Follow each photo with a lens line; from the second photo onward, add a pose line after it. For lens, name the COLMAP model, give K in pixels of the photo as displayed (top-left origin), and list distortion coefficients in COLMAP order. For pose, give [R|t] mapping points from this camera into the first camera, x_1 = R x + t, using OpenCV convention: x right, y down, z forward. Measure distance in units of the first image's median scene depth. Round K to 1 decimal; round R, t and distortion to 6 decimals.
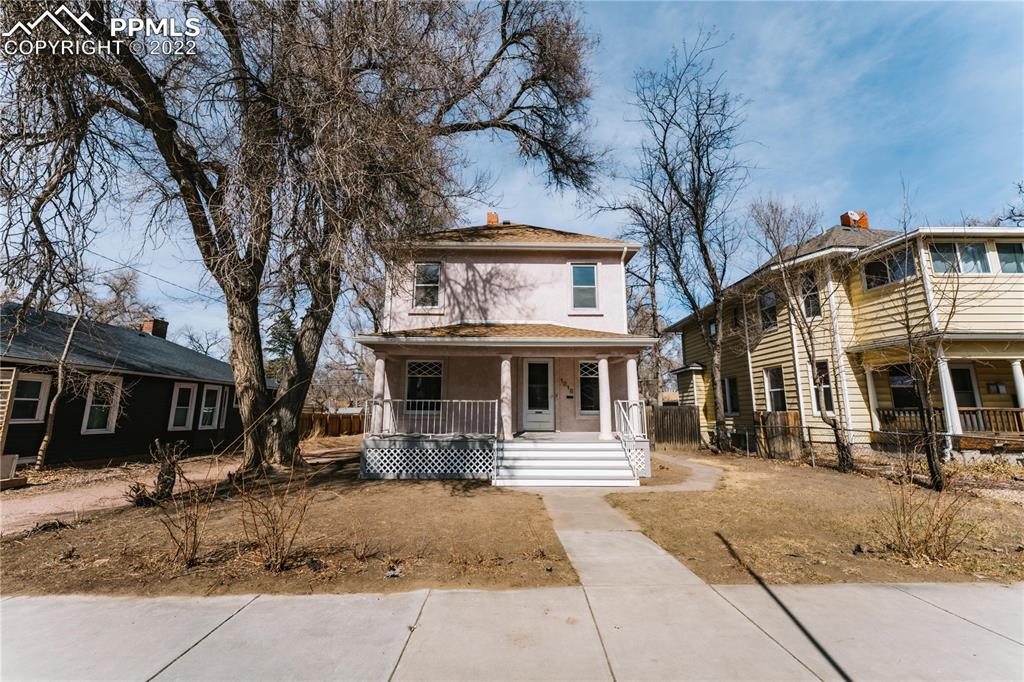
lens RADIAL K [[410.0, 0, 511.7], [0, 410.0, 342.0], [0, 0, 1]] dist [0.000090, -0.000071]
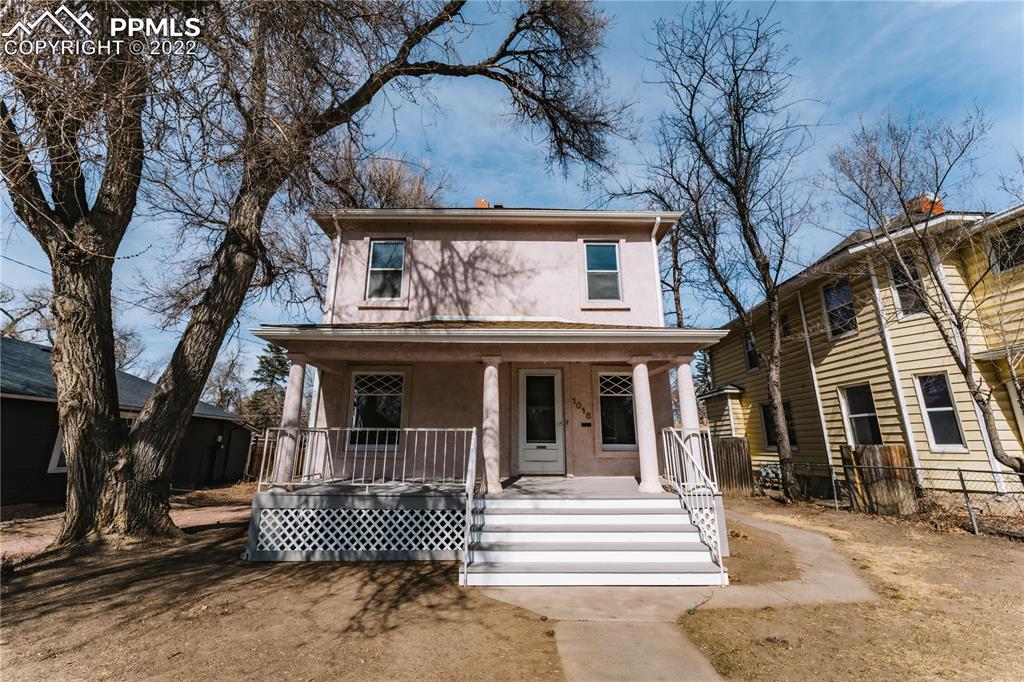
lens RADIAL K [[405.8, 0, 510.2], [0, 405.8, 342.3], [0, 0, 1]] dist [0.000719, -0.000017]
pose [[0.999988, -0.003160, -0.003790, 0.015628], [0.002850, 0.996841, -0.079378, 0.048159], [0.004029, 0.079366, 0.996837, 0.295546]]
